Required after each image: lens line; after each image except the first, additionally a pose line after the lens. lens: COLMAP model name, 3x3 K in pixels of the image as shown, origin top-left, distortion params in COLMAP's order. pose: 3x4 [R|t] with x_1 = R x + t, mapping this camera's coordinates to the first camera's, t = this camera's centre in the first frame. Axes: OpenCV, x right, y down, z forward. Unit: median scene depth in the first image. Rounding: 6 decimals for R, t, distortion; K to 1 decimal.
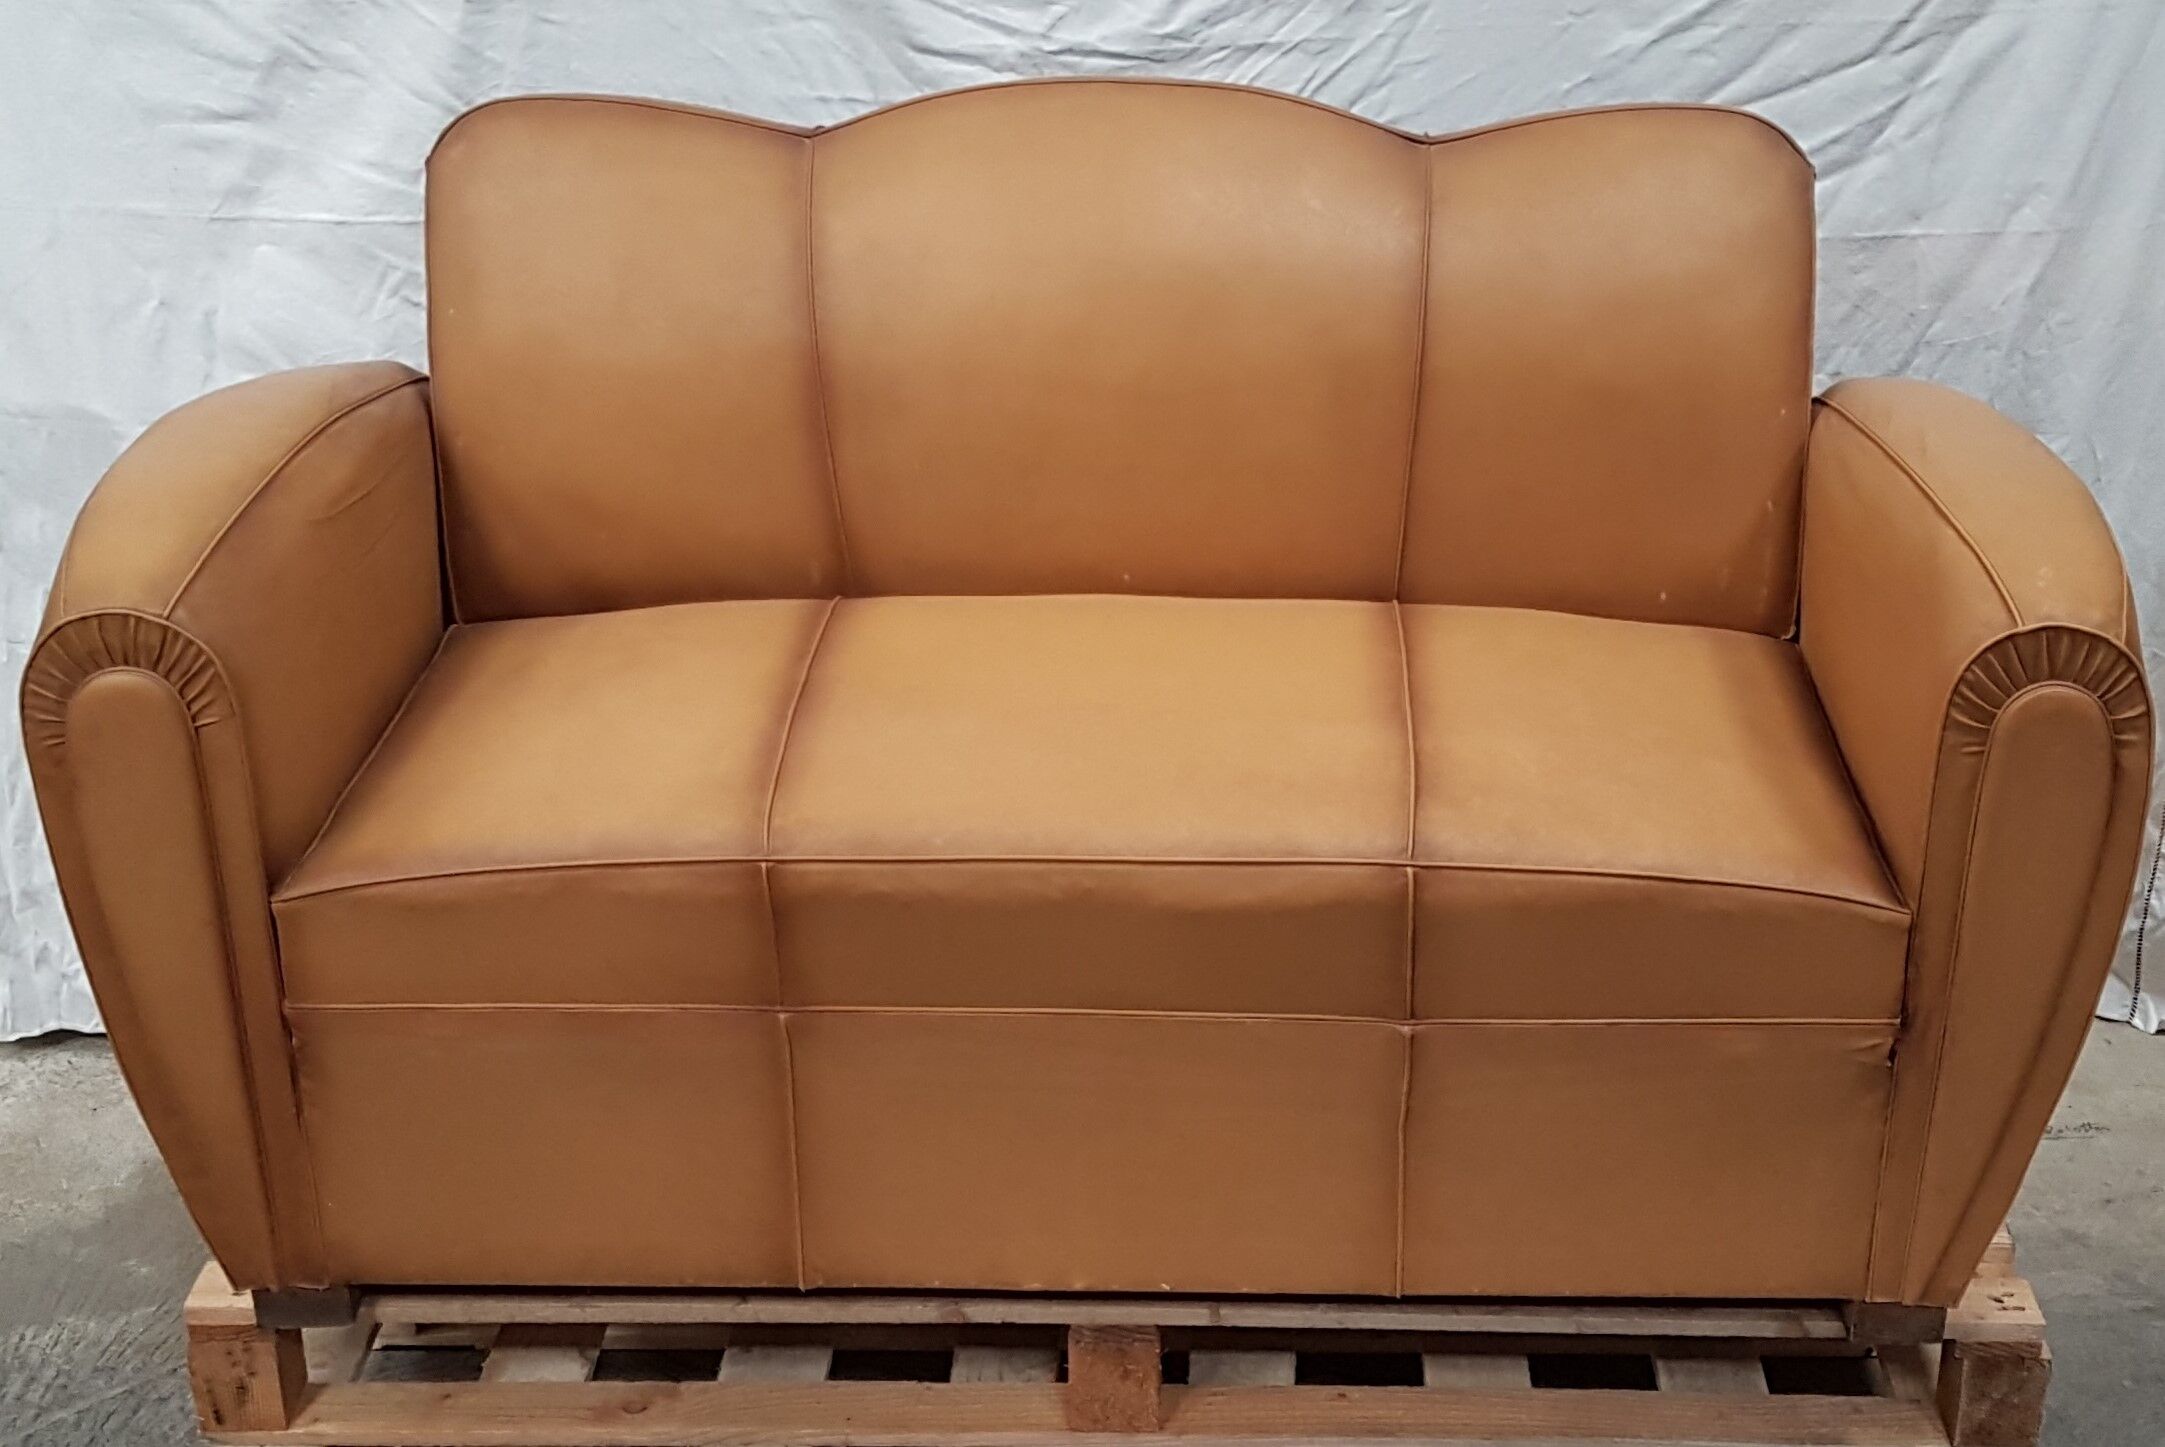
lens RADIAL K [[3017.7, 0, 1205.1], [0, 3017.7, 718.1], [0, 0, 1]] dist [0.006413, -0.012373]
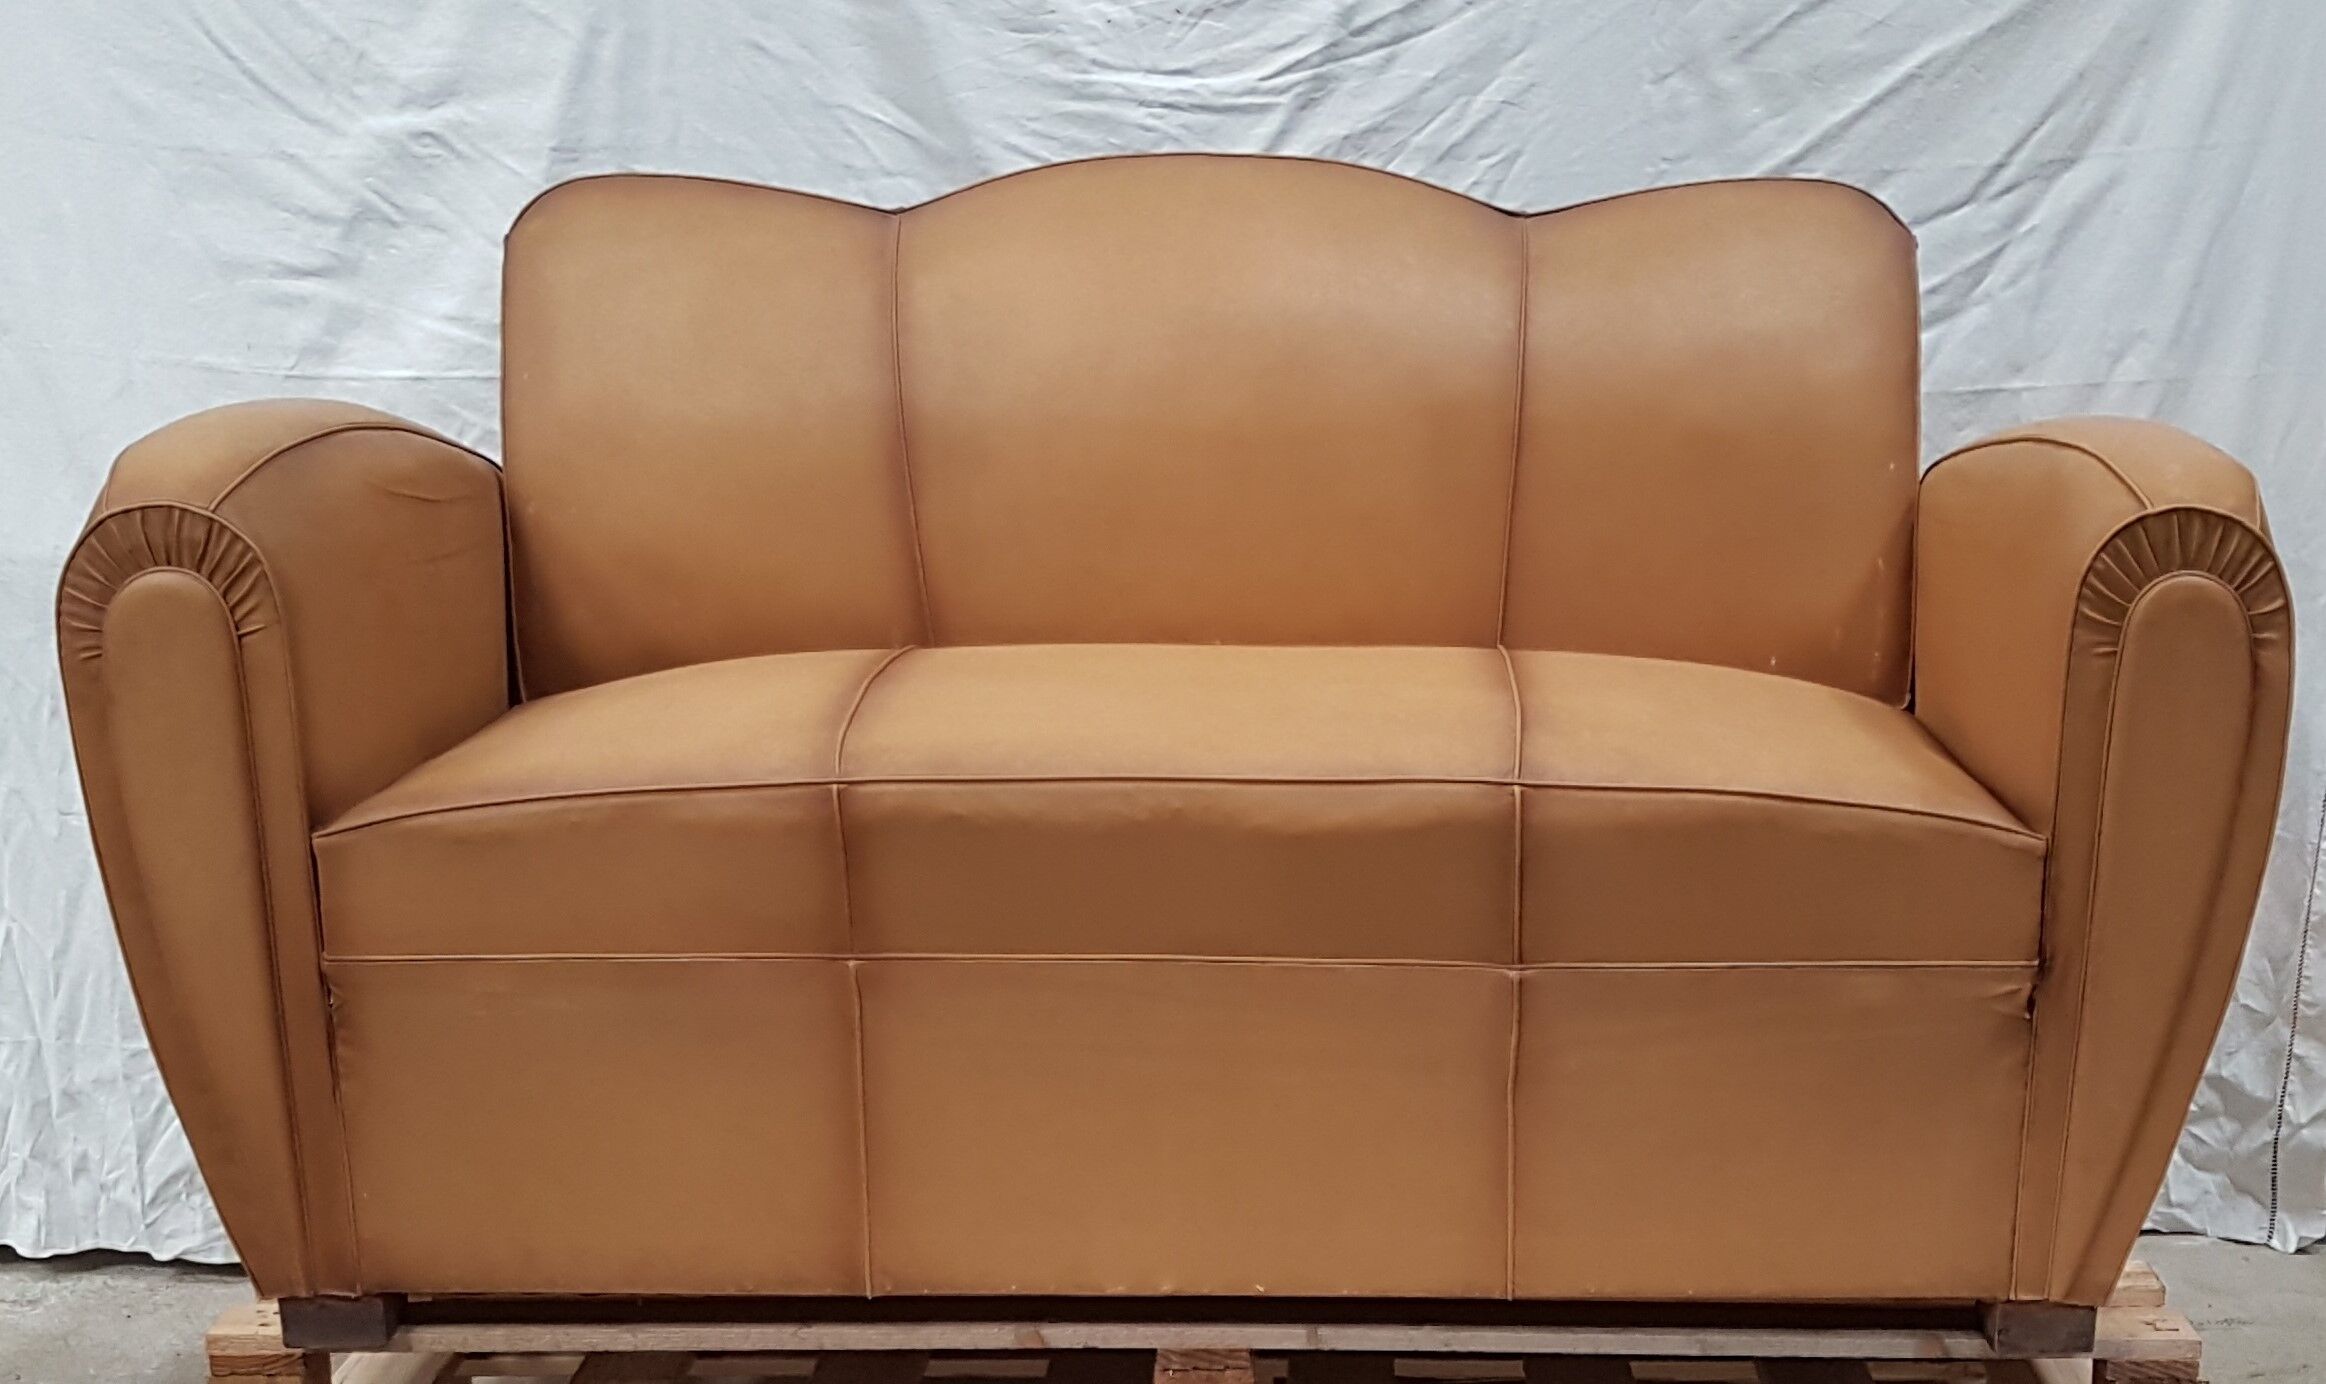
lens RADIAL K [[3030.8, 0, 1315.3], [0, 3030.8, 1012.0], [0, 0, 1]] dist [0.023140, -0.099686]
pose [[0.999975, -0.003262, 0.006240, -0.001261], [0.004038, 0.991680, -0.128661, 0.198929], [-0.005769, 0.128683, 0.991669, 0.052755]]
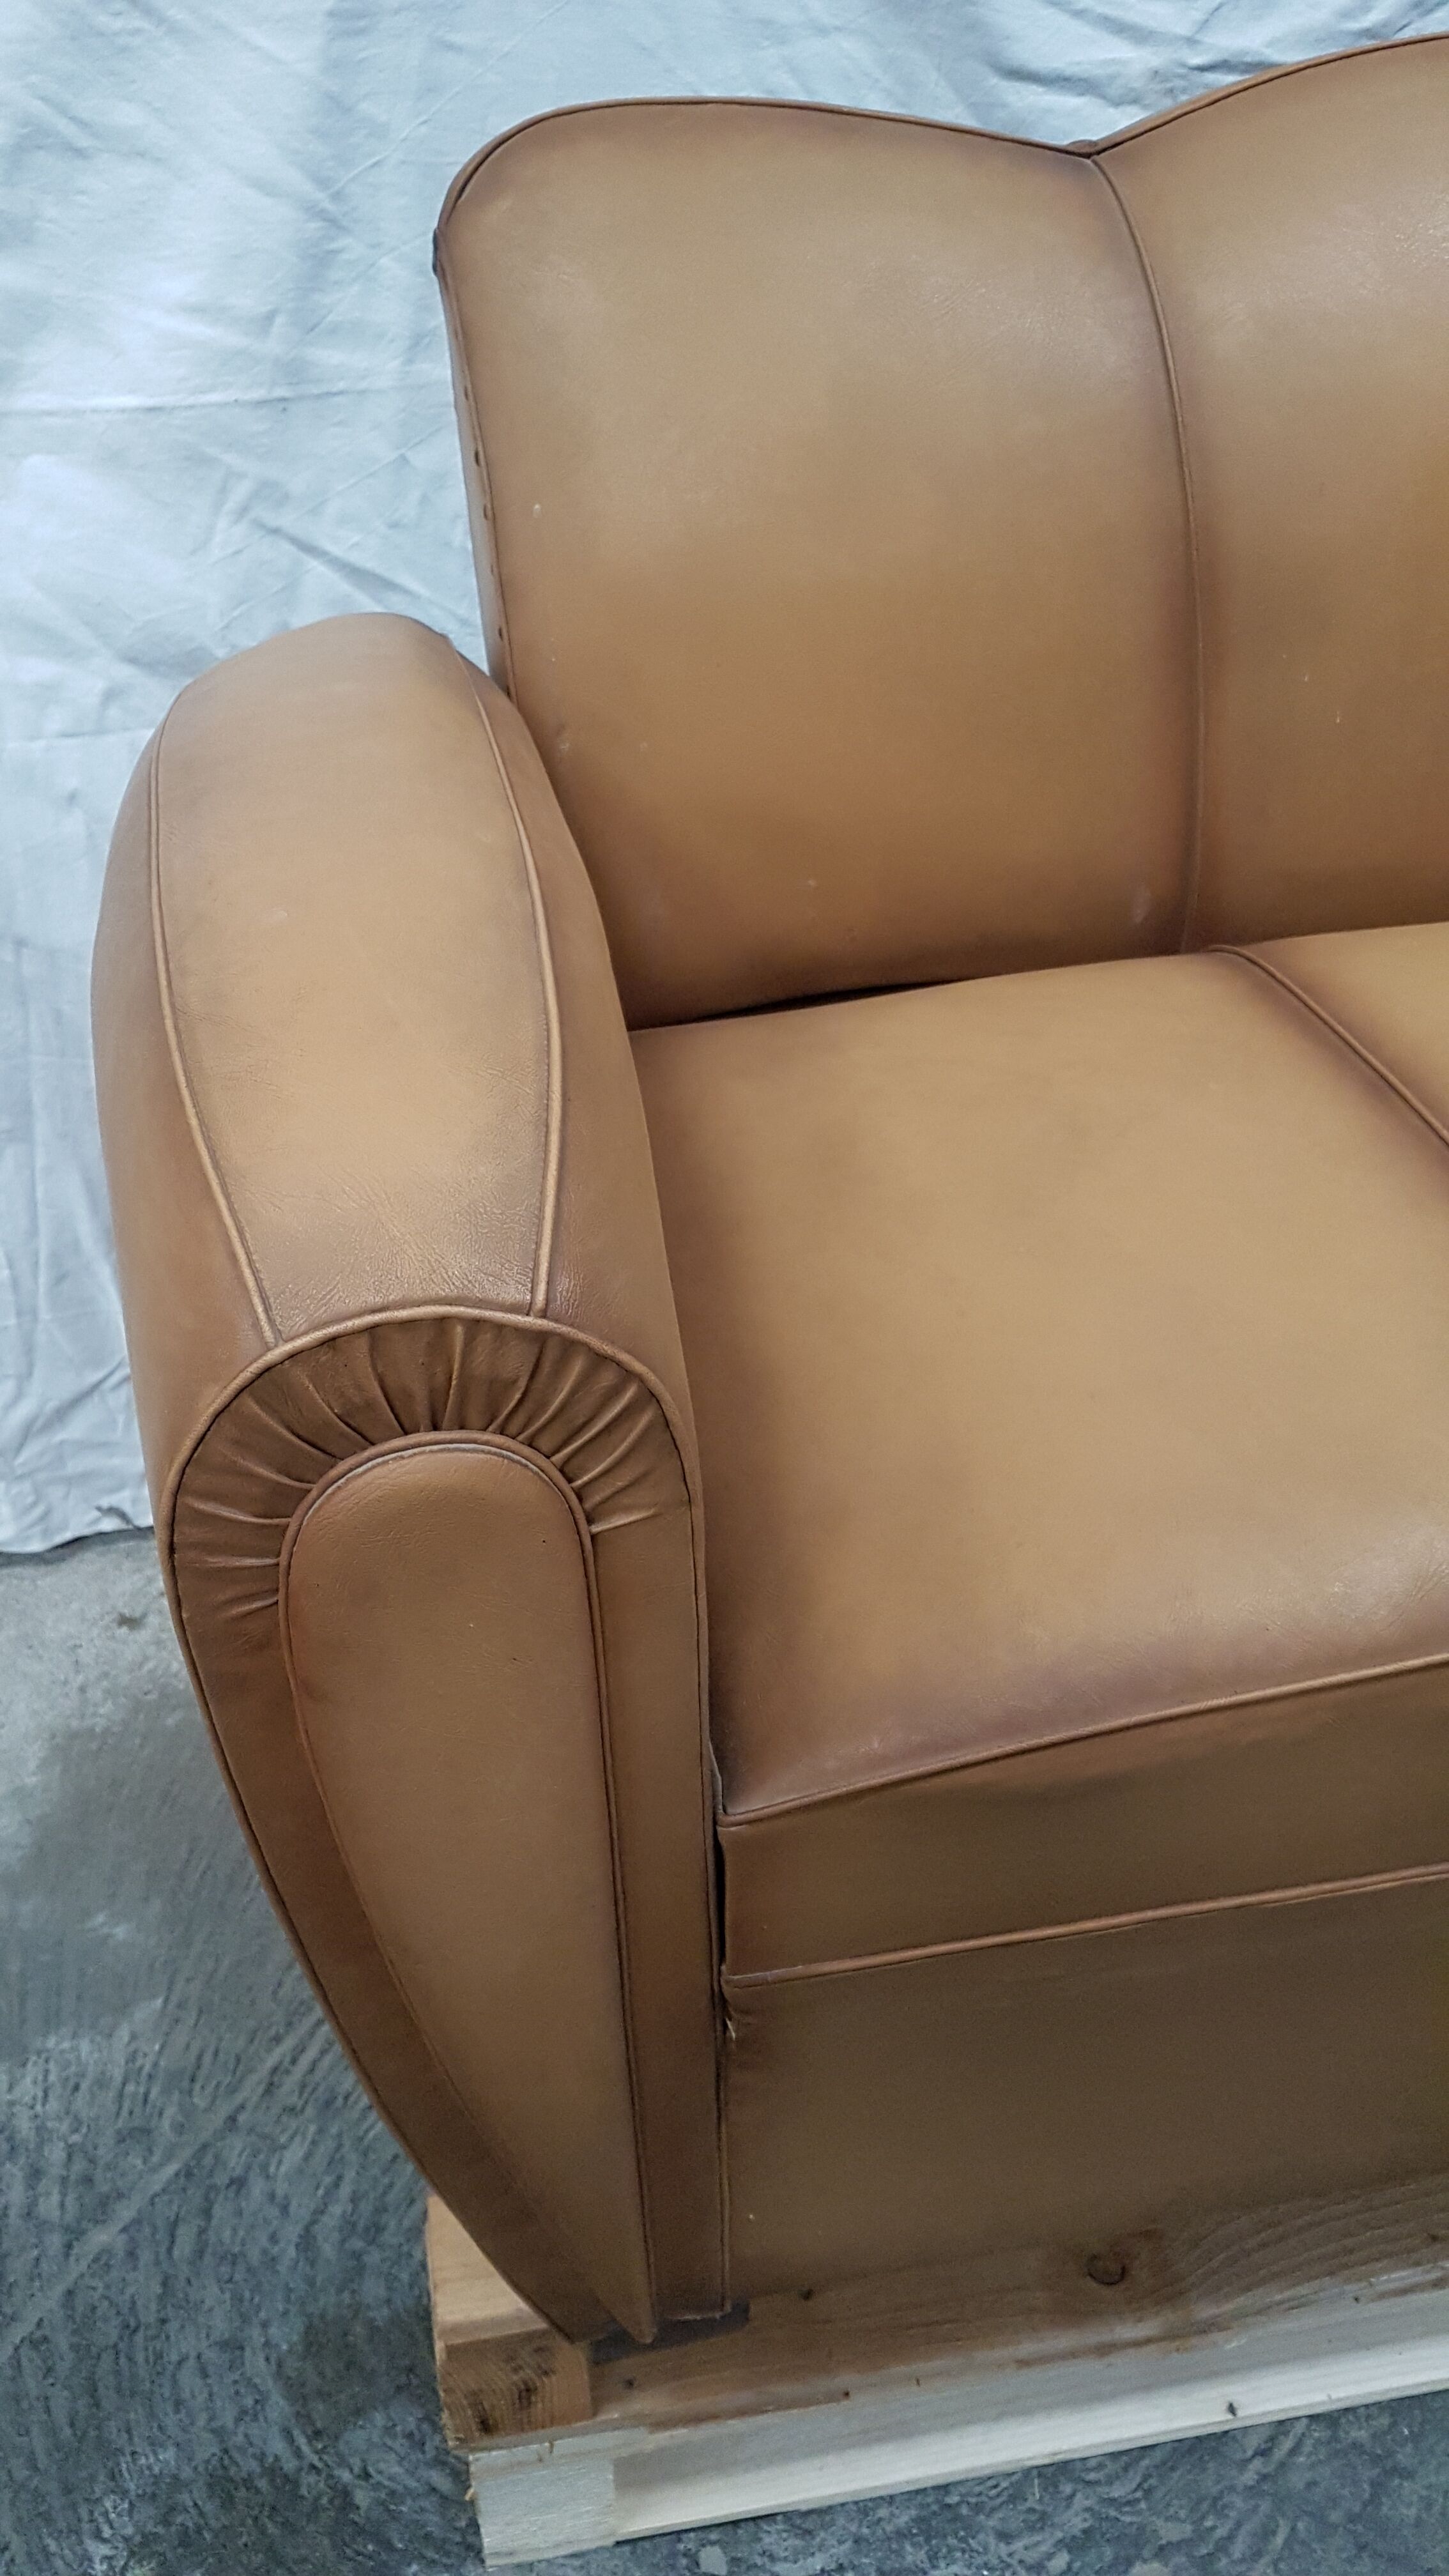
lens RADIAL K [[2092.5, 0, 726.5], [0, 2092.5, 1325.5], [0, 0, 1]] dist [-0.009164, -0.003553]
pose [[0.986646, -0.115837, 0.114509, -0.280782], [0.087927, 0.970565, 0.224216, -0.071565], [-0.137111, -0.211153, 0.967789, 0.587584]]
